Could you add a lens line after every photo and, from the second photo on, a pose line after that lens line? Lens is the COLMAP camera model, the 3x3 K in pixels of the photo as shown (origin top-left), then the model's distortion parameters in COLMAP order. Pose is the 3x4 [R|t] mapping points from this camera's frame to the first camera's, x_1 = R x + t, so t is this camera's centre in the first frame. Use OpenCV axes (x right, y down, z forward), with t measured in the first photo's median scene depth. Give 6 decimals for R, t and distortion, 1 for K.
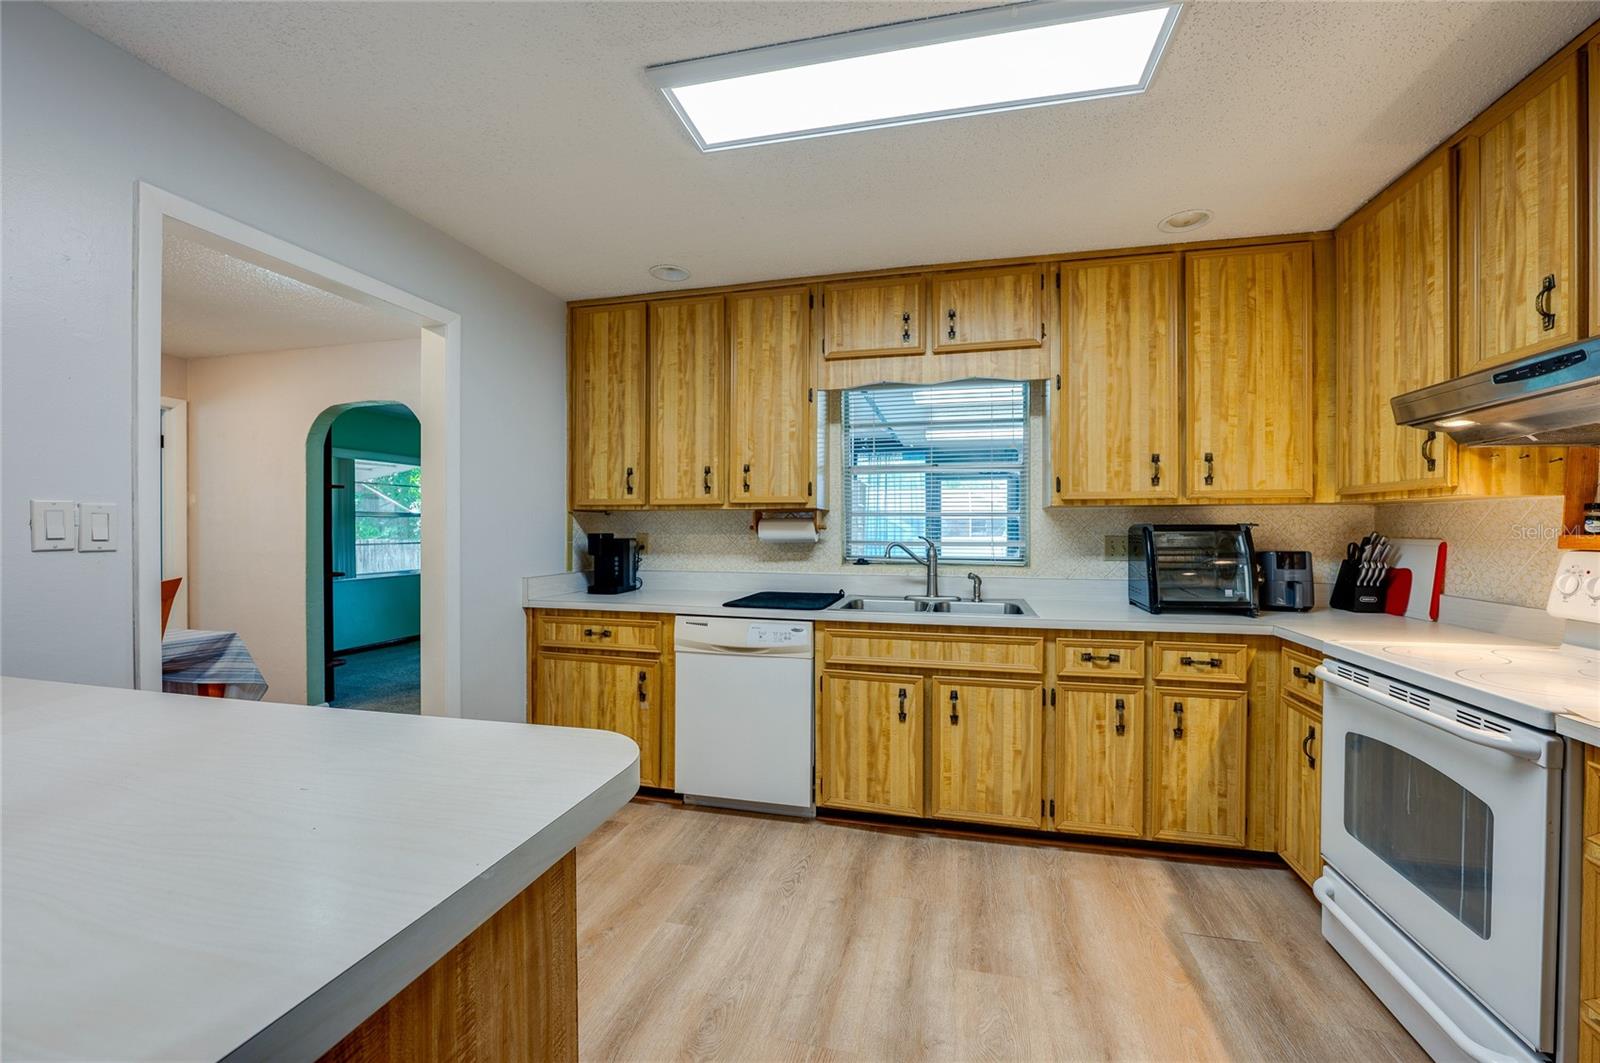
lens RADIAL K [[626.6, 0, 801.5], [0, 626.6, 528.0], [0, 0, 1]] dist [-0.001791, -0.000118]
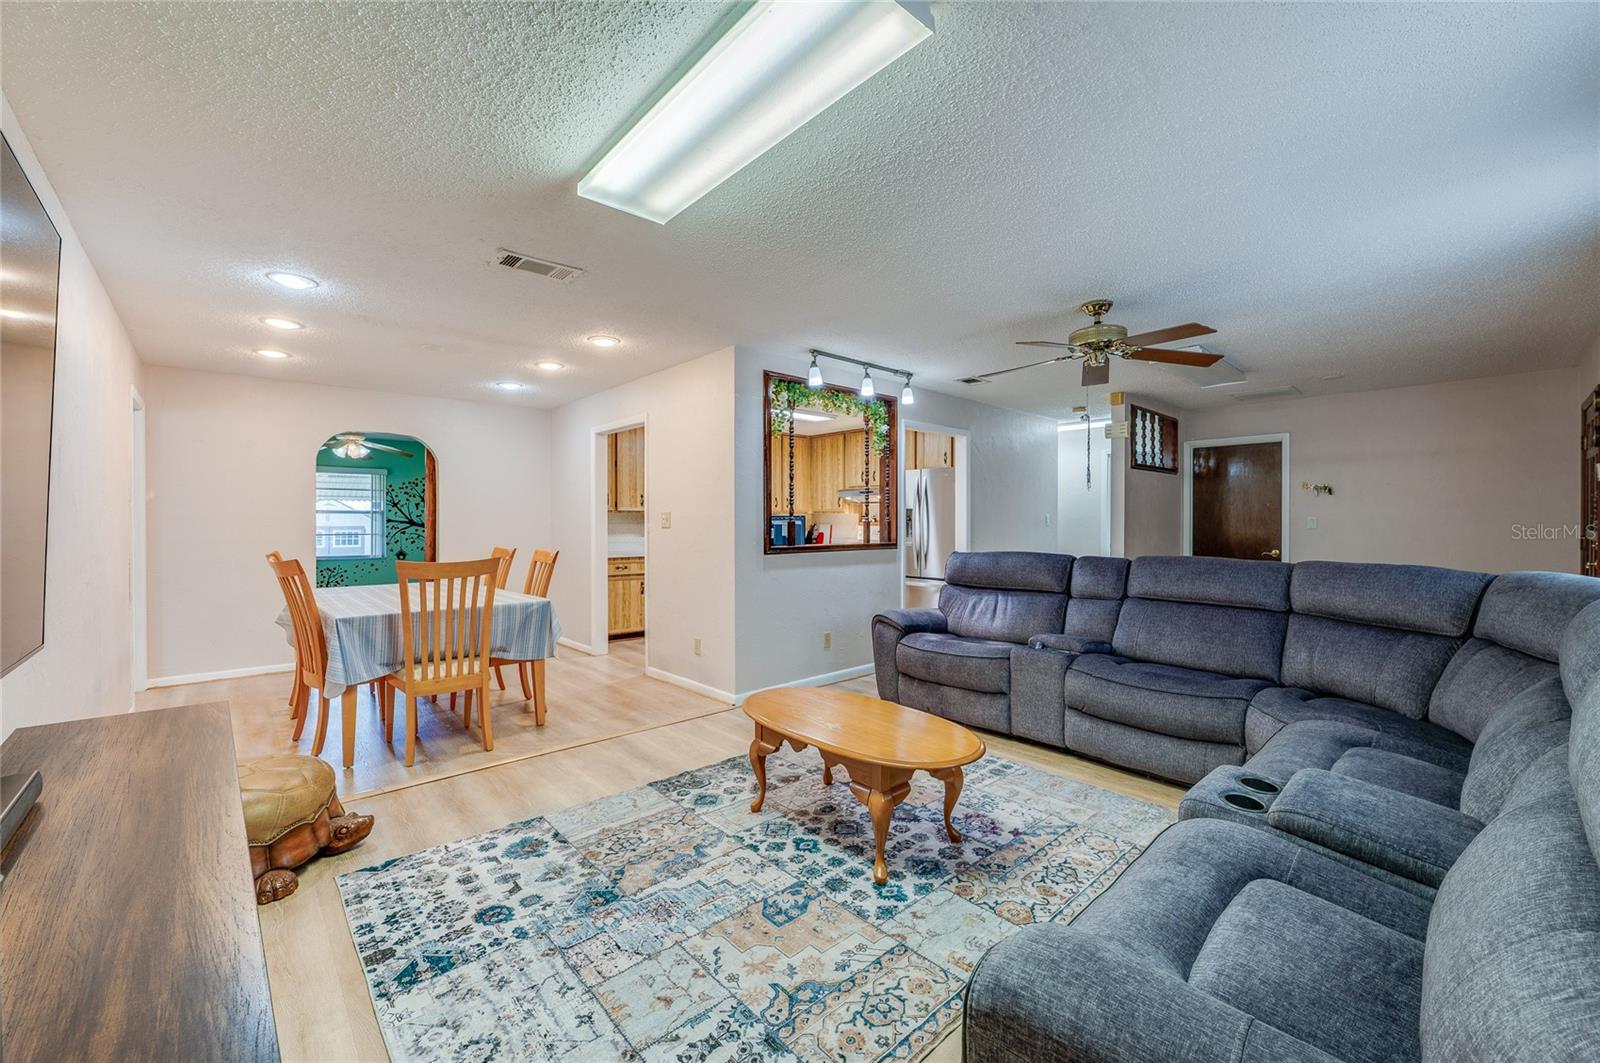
lens RADIAL K [[631.9, 0, 790.4], [0, 631.9, 528.7], [0, 0, 1]] dist [-0.013790, -0.000095]
pose [[0.586900, -0.010723, 0.809589, -1.767854], [0.004728, 0.999941, 0.009817, 0.007162], [-0.809646, -0.001934, 0.586915, -0.829130]]
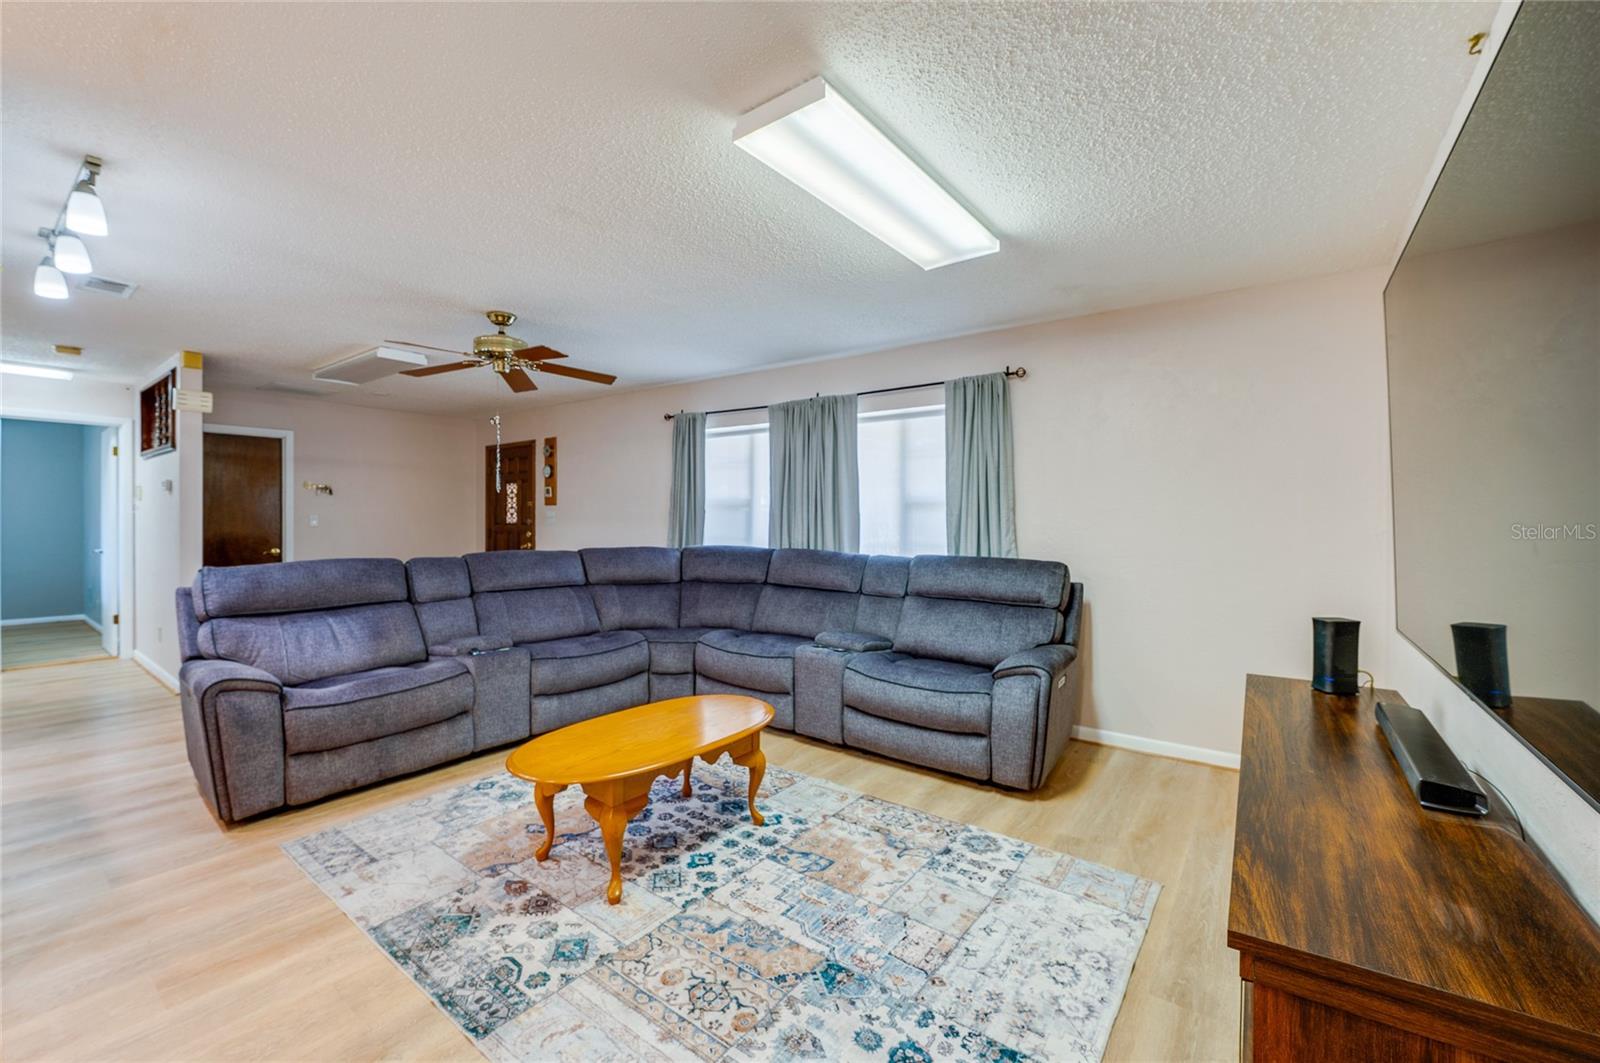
lens RADIAL K [[644.3, 0, 800.0], [0, 644.3, 531.5], [0, 0, 1]] dist [-0.016595, 0.000323]
pose [[-0.908190, -0.013598, 0.418338, -1.546301], [-0.004757, 0.999743, 0.022169, -0.003293], [-0.418532, 0.018144, -0.908021, 0.275567]]
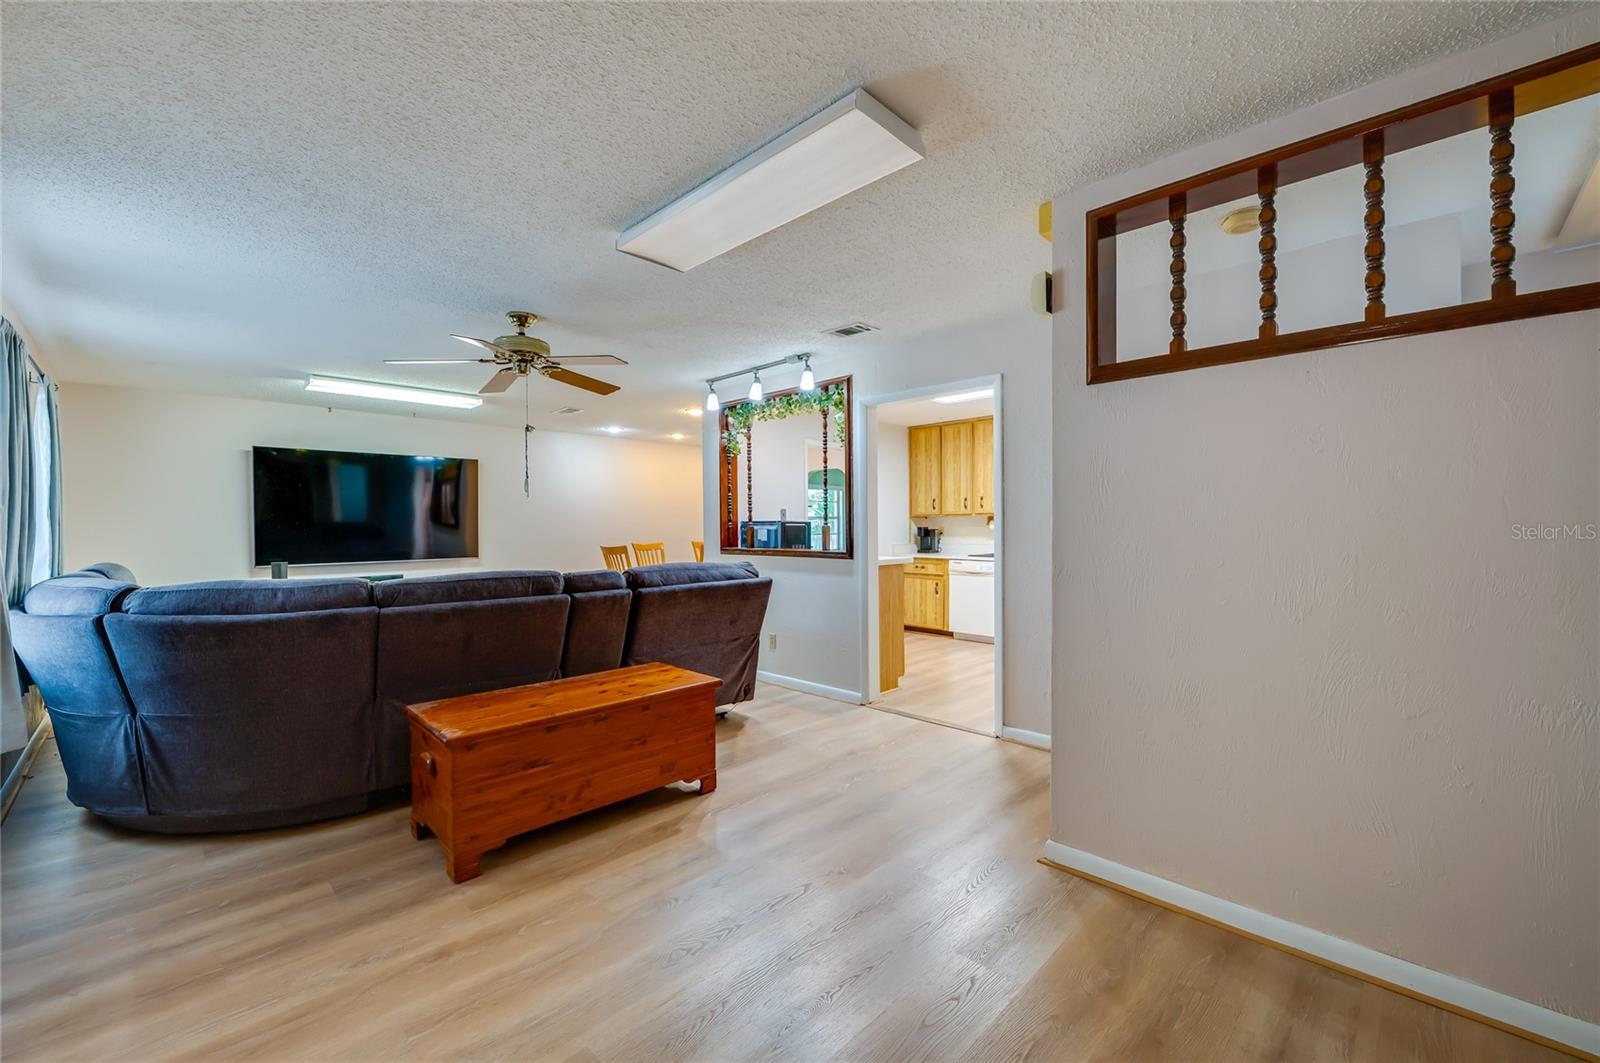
lens RADIAL K [[644.3, 0, 800.0], [0, 644.3, 531.5], [0, 0, 1]] dist [-0.016595, 0.000323]
pose [[0.854534, -0.002851, -0.519388, 0.572507], [0.007709, 0.999944, 0.007194, 0.005292], [0.519338, -0.010151, 0.854508, -1.373510]]
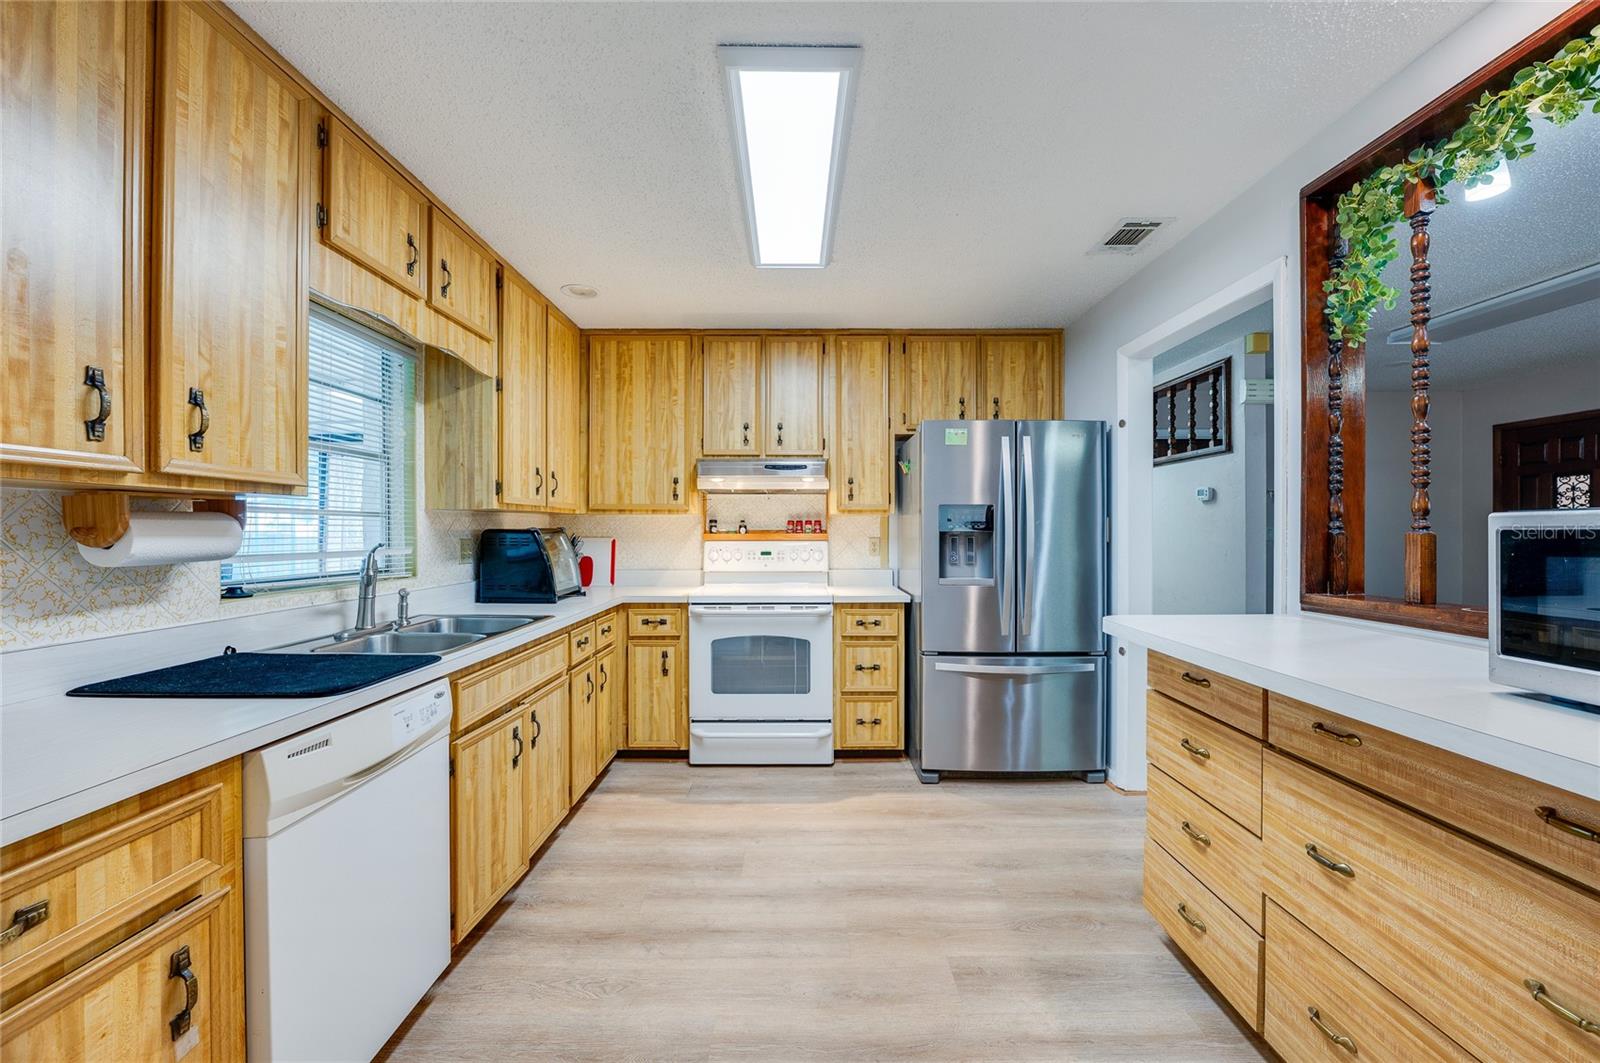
lens RADIAL K [[644.3, 0, 800.0], [0, 644.3, 531.5], [0, 0, 1]] dist [-0.016595, 0.000323]
pose [[-0.218056, -0.001764, 0.975935, -0.621846], [0.002852, 0.999993, 0.002444, -0.000947], [-0.975932, 0.003316, -0.218050, 0.691374]]
